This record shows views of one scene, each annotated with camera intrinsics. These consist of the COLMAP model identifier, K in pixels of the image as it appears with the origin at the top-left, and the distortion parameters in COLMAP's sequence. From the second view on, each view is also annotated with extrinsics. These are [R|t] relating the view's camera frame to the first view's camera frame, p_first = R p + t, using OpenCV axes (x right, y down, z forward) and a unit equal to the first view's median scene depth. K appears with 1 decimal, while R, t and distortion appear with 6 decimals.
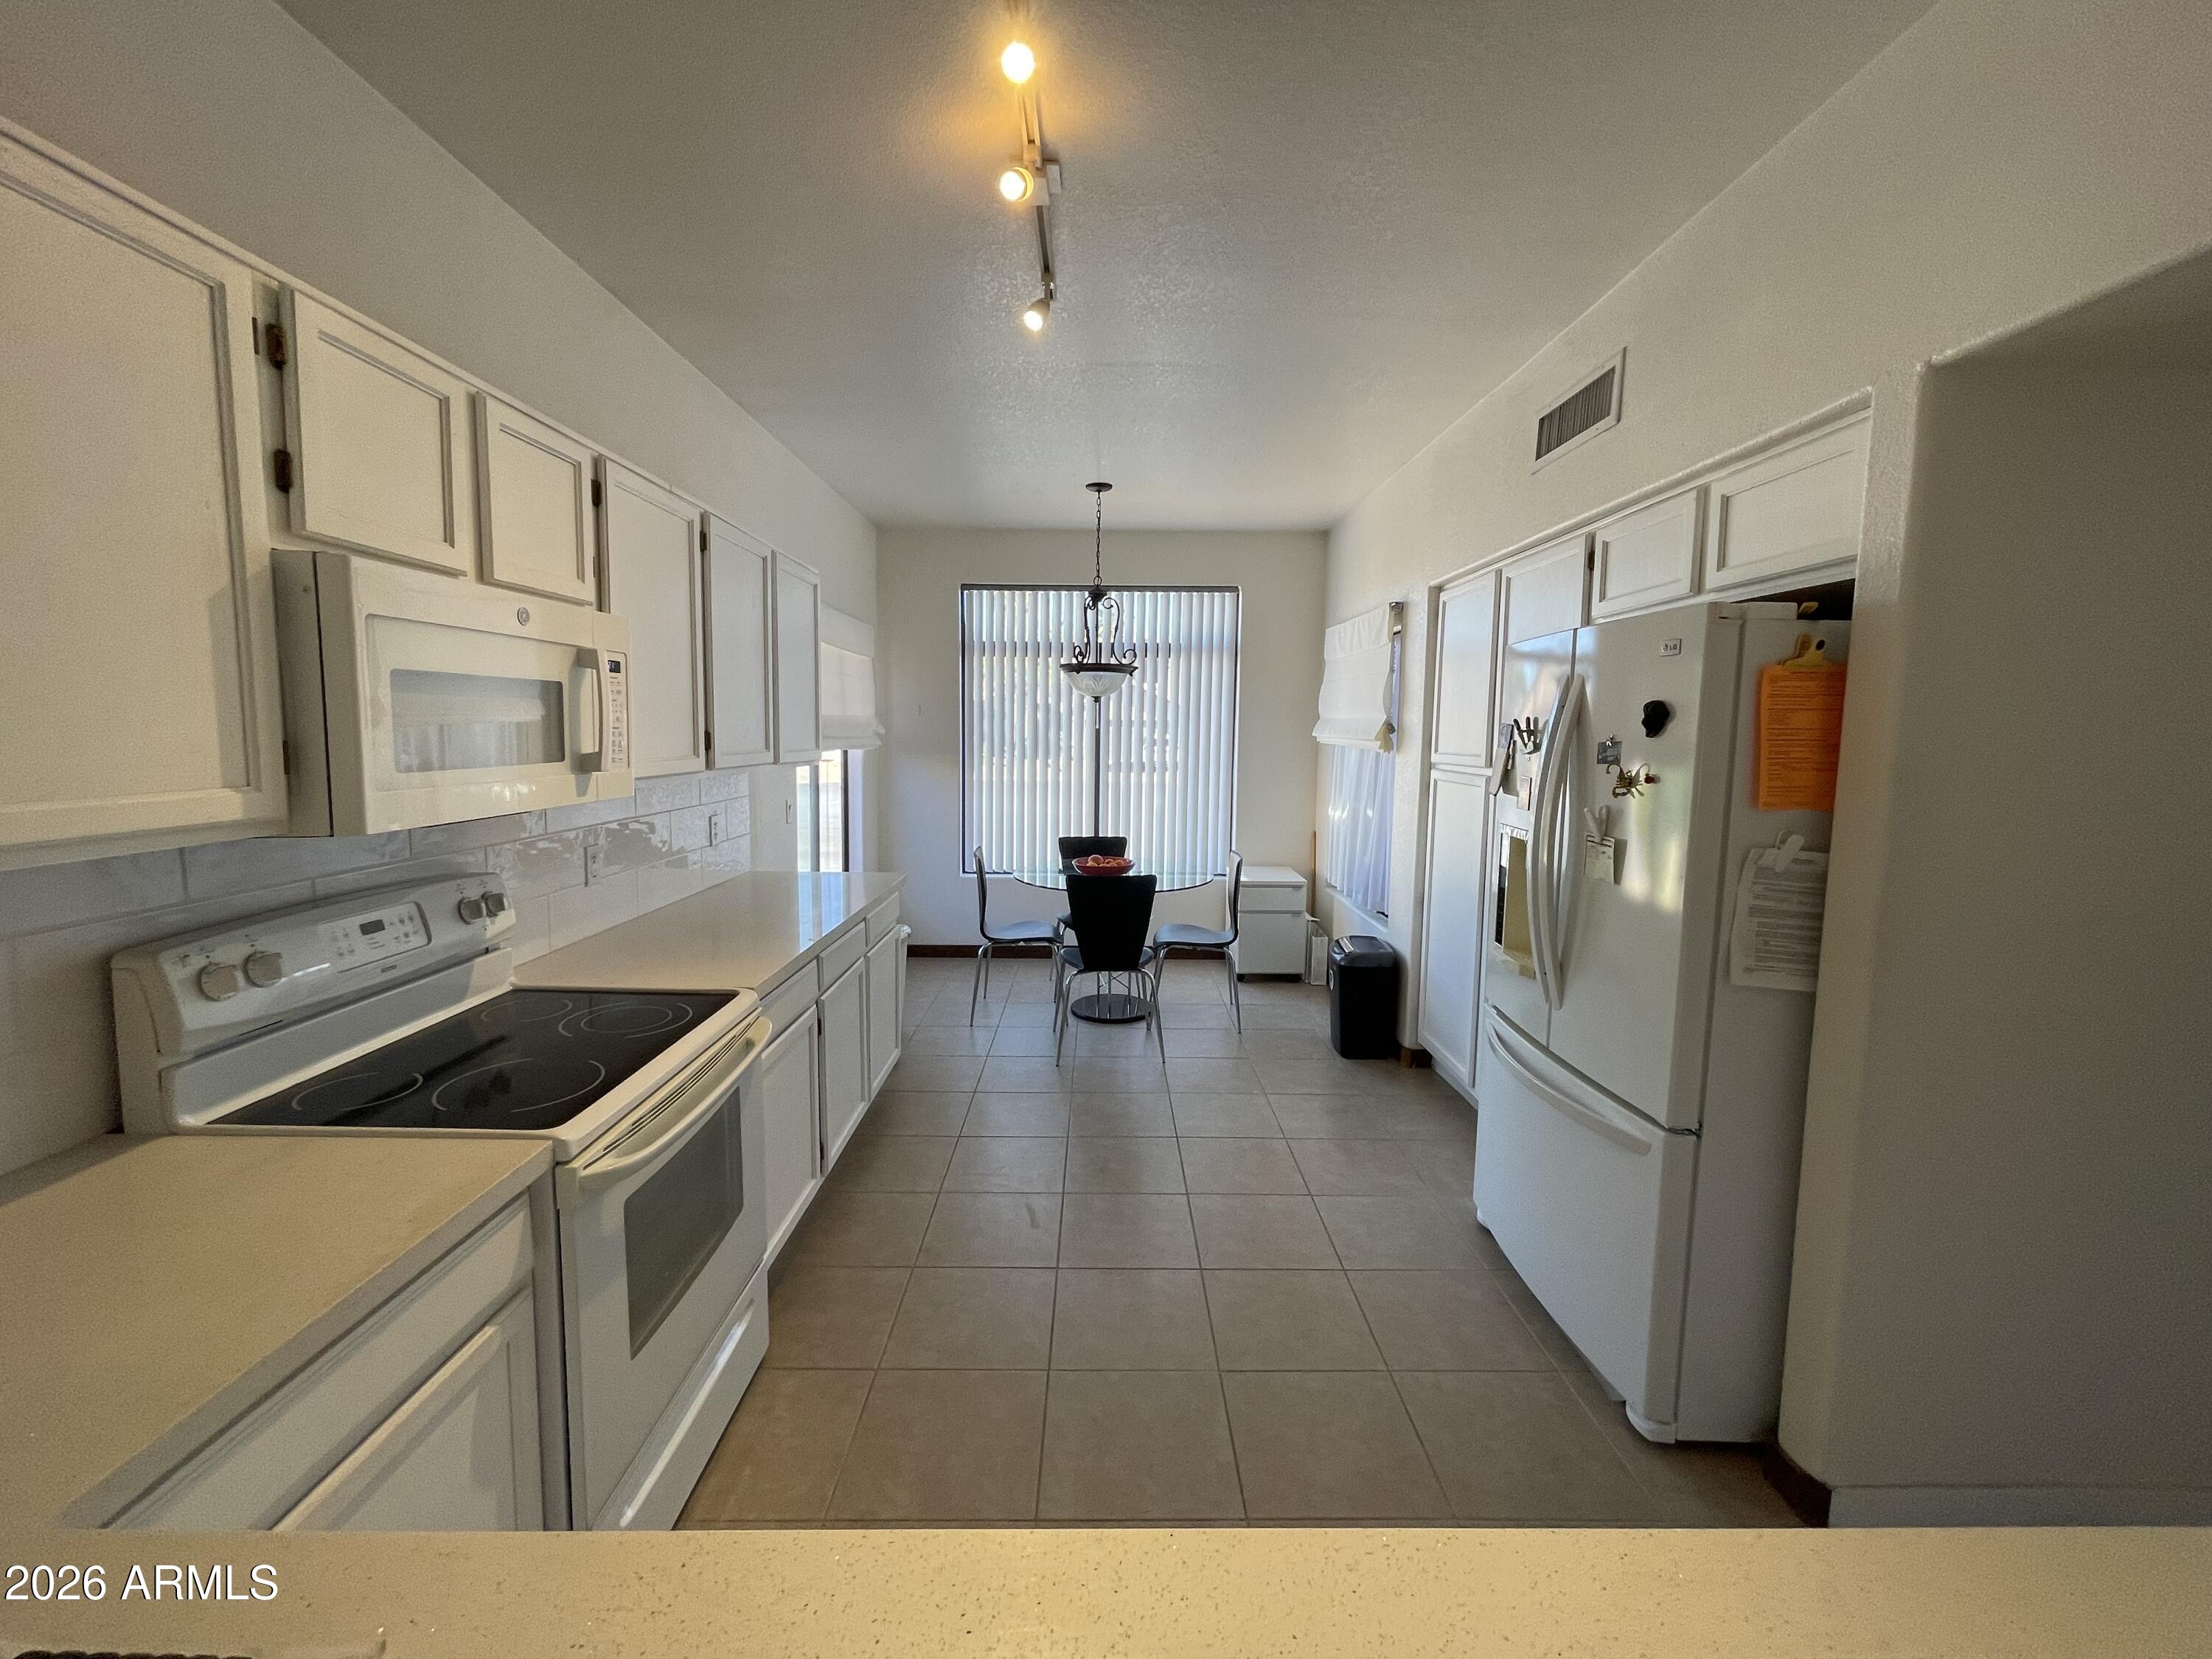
lens RADIAL K [[894.4, 0, 1108.5], [0, 894.4, 812.7], [0, 0, 1]] dist [0.003188, 0.000154]
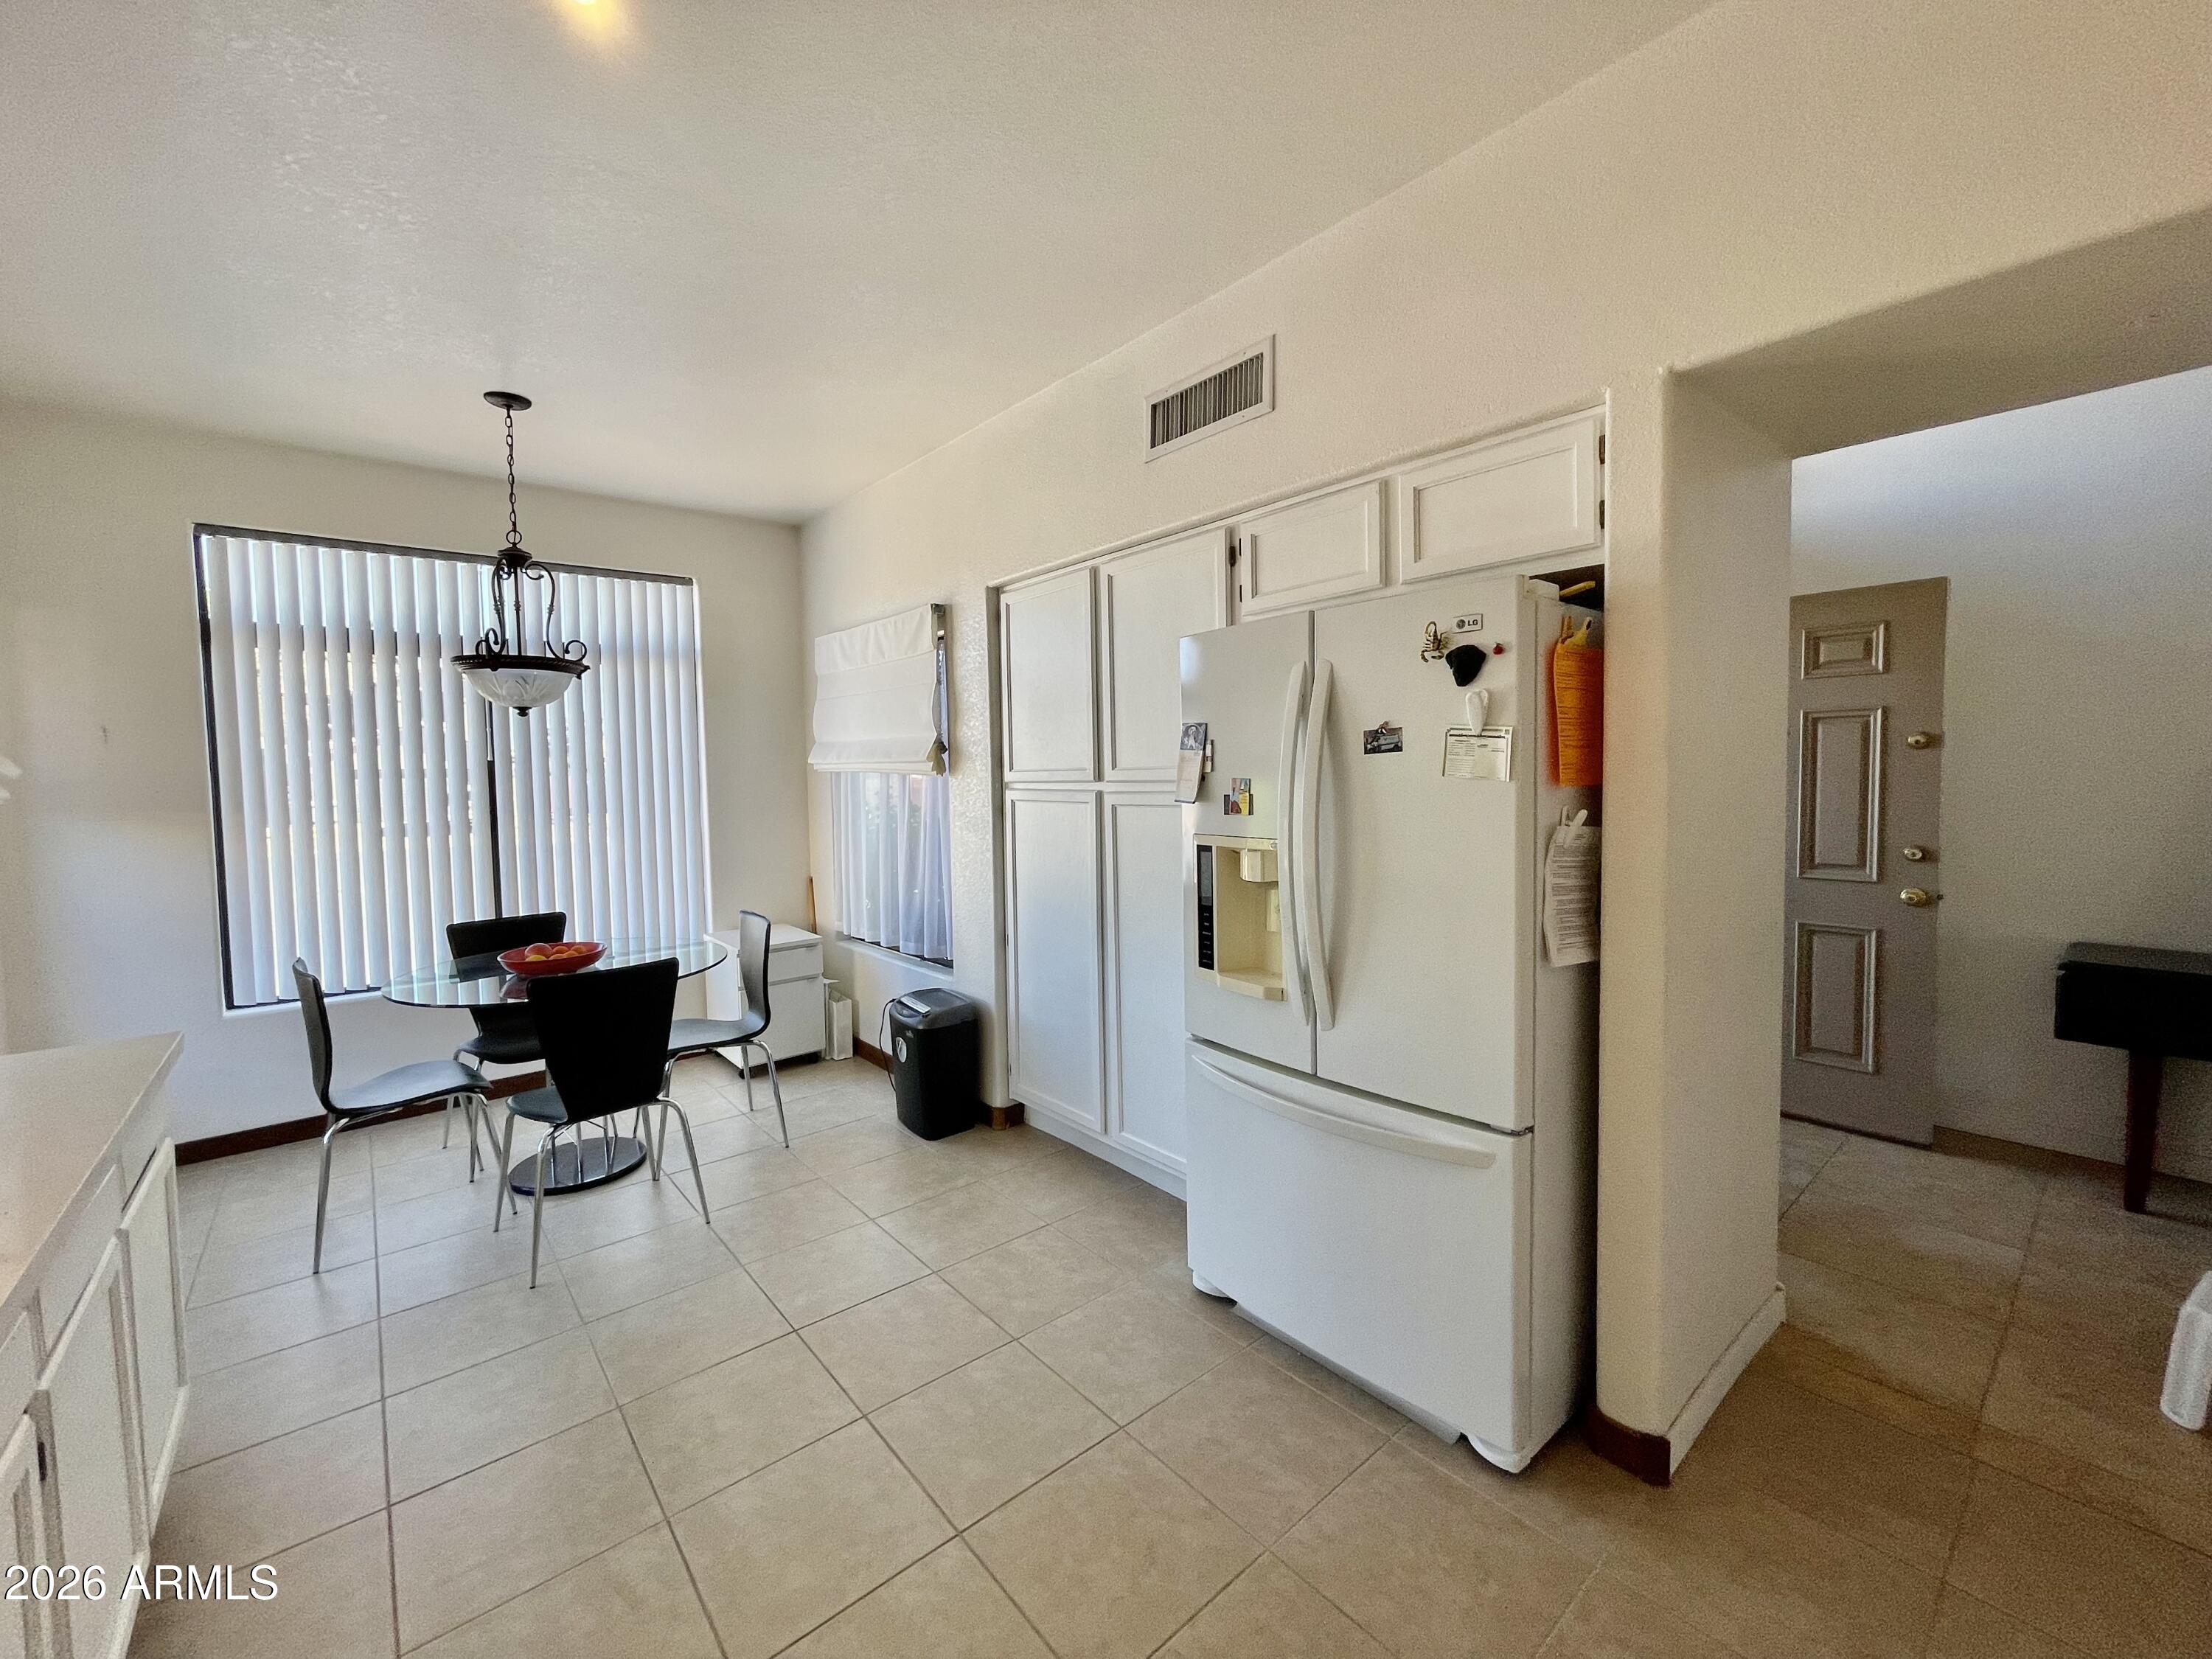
lens RADIAL K [[890.3, 0, 1109.3], [0, 890.3, 819.0], [0, 0, 1]] dist [-0.002783, -0.000605]
pose [[0.764555, -0.058769, 0.641874, -0.153404], [0.086690, 0.996162, -0.012053, 0.000157], [-0.638702, 0.064860, 0.766715, 0.296905]]
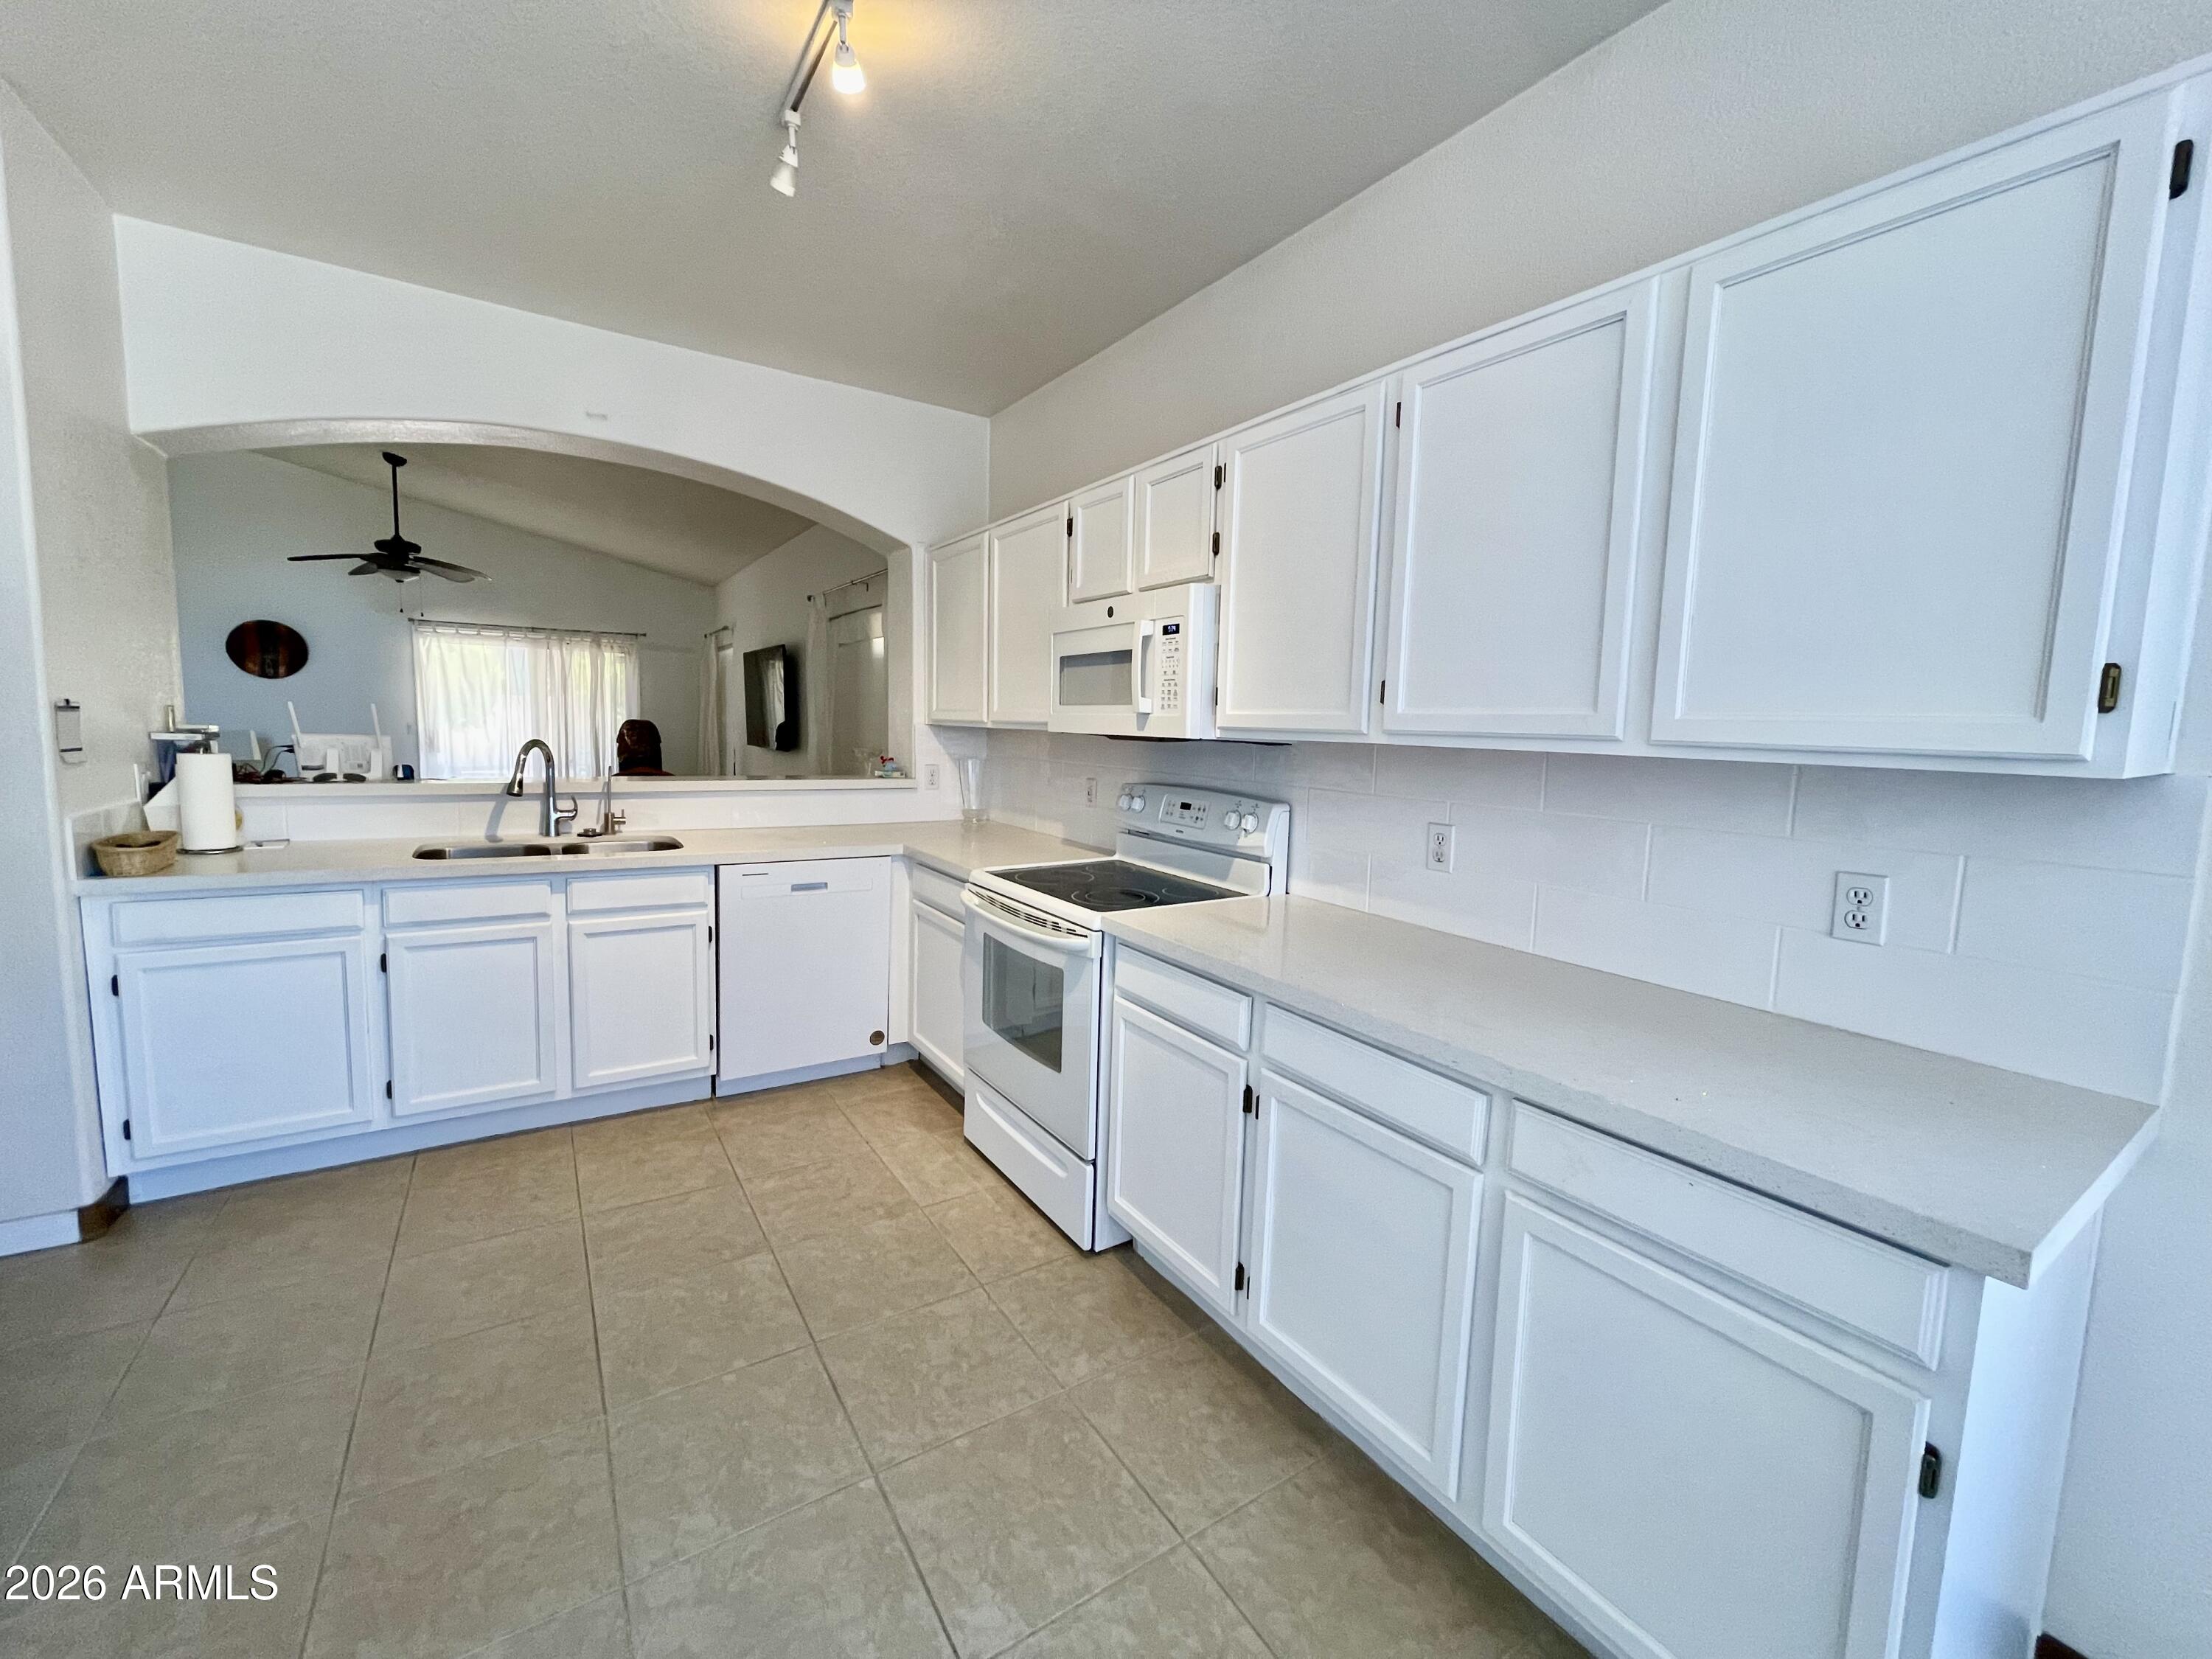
lens RADIAL K [[894.4, 0, 1108.5], [0, 894.4, 812.7], [0, 0, 1]] dist [0.003188, 0.000154]
pose [[-0.841095, 0.015401, -0.540668, 0.109875], [-0.092207, 0.980880, 0.171383, -0.068810], [0.532969, 0.194003, -0.823594, 1.162565]]
